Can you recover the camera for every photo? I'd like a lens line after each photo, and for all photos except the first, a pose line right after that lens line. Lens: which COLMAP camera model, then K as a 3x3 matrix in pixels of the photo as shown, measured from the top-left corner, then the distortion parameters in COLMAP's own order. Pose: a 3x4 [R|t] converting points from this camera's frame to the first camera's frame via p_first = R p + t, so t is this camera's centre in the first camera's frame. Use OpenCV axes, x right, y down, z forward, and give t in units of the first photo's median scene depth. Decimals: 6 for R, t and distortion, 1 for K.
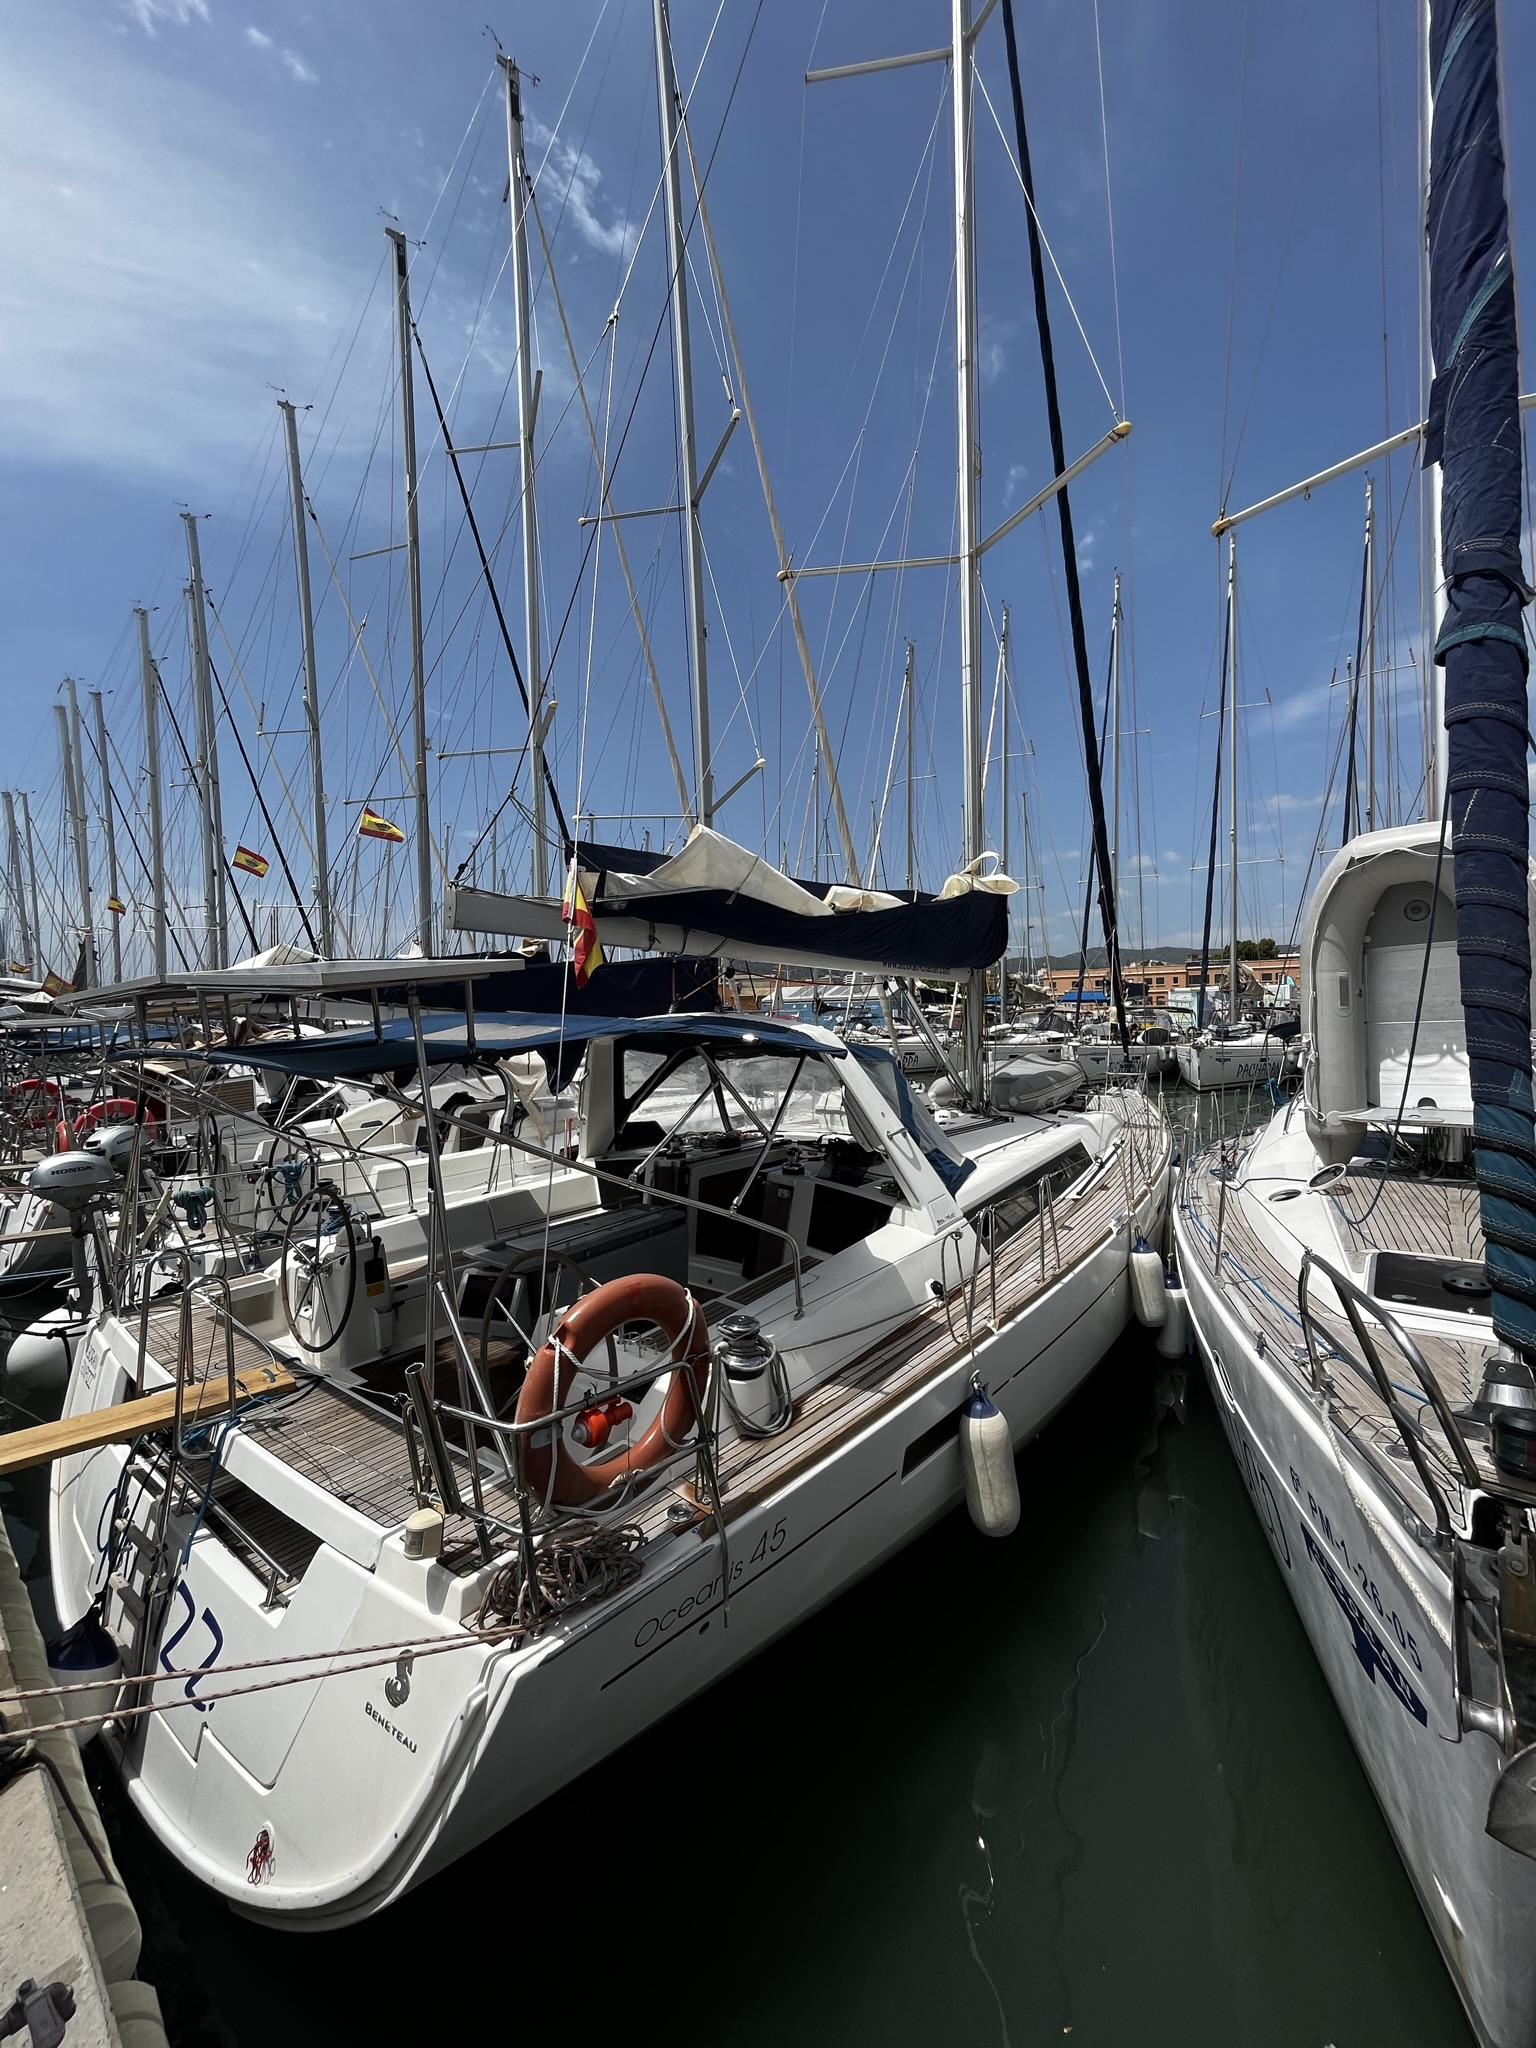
lens RADIAL K [[822.8, 0, 768.0], [0, 822.8, 1026.9], [0, 0, 1]] dist [-0.001563, 0.000105]
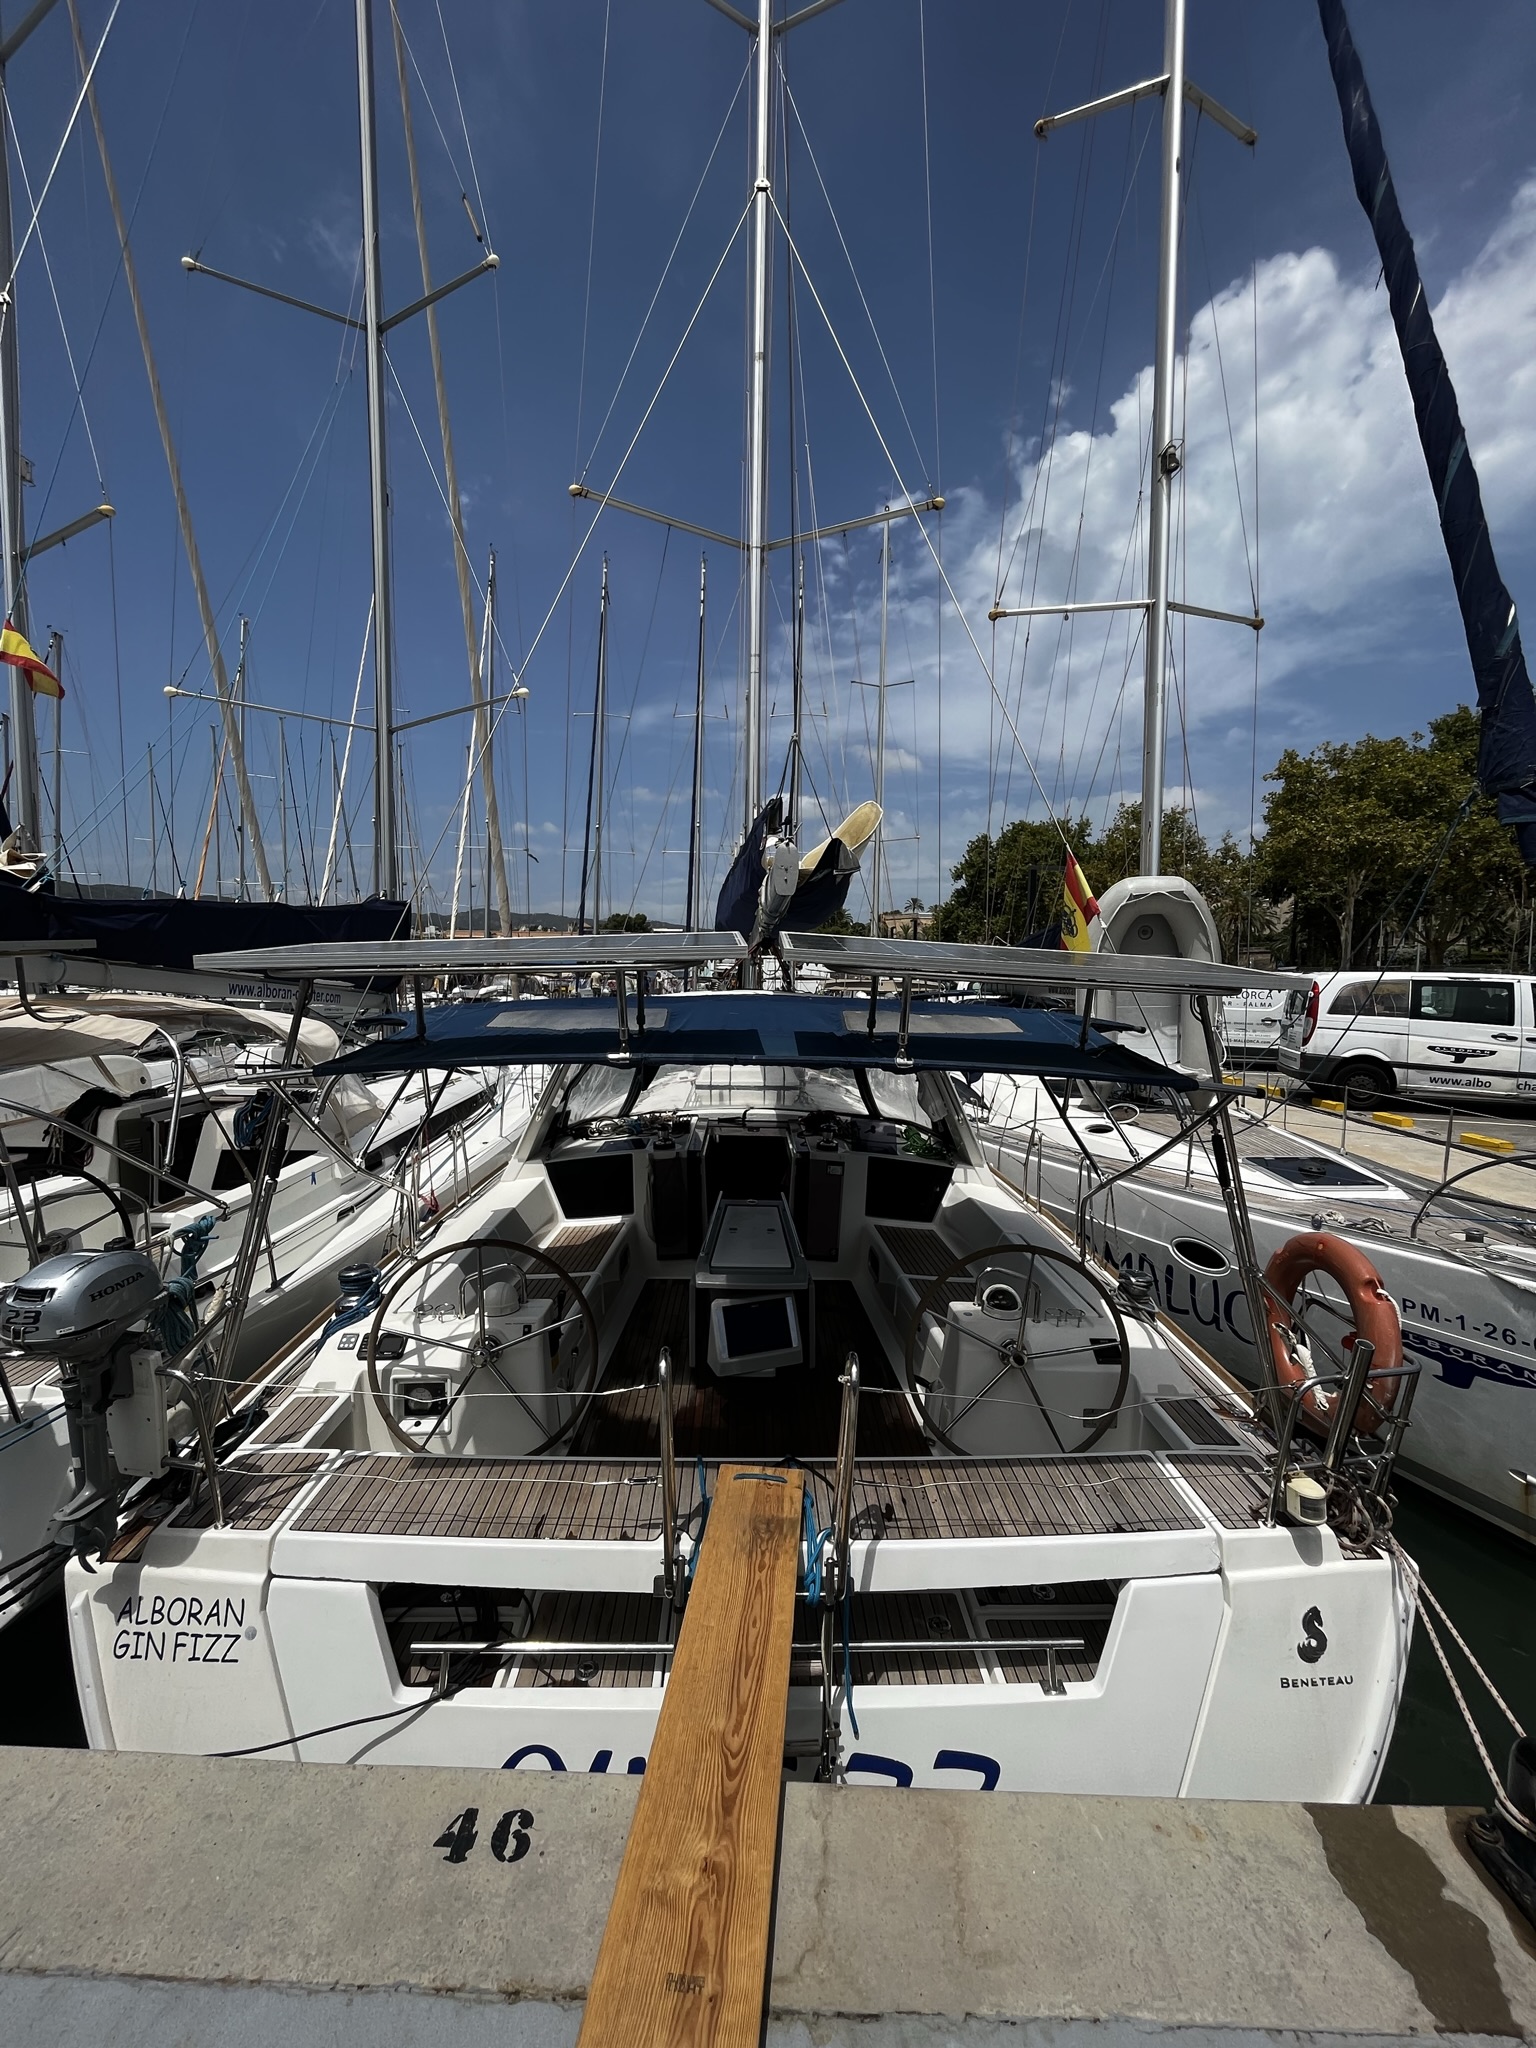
lens RADIAL K [[822.8, 0, 767.7], [0, 822.8, 1028.9], [0, 0, 1]] dist [-0.001563, 0.000105]
pose [[0.766148, -0.011713, 0.642557, -0.814015], [-0.019671, 0.998938, 0.041664, -0.015619], [-0.642363, -0.044561, 0.765104, 0.325263]]
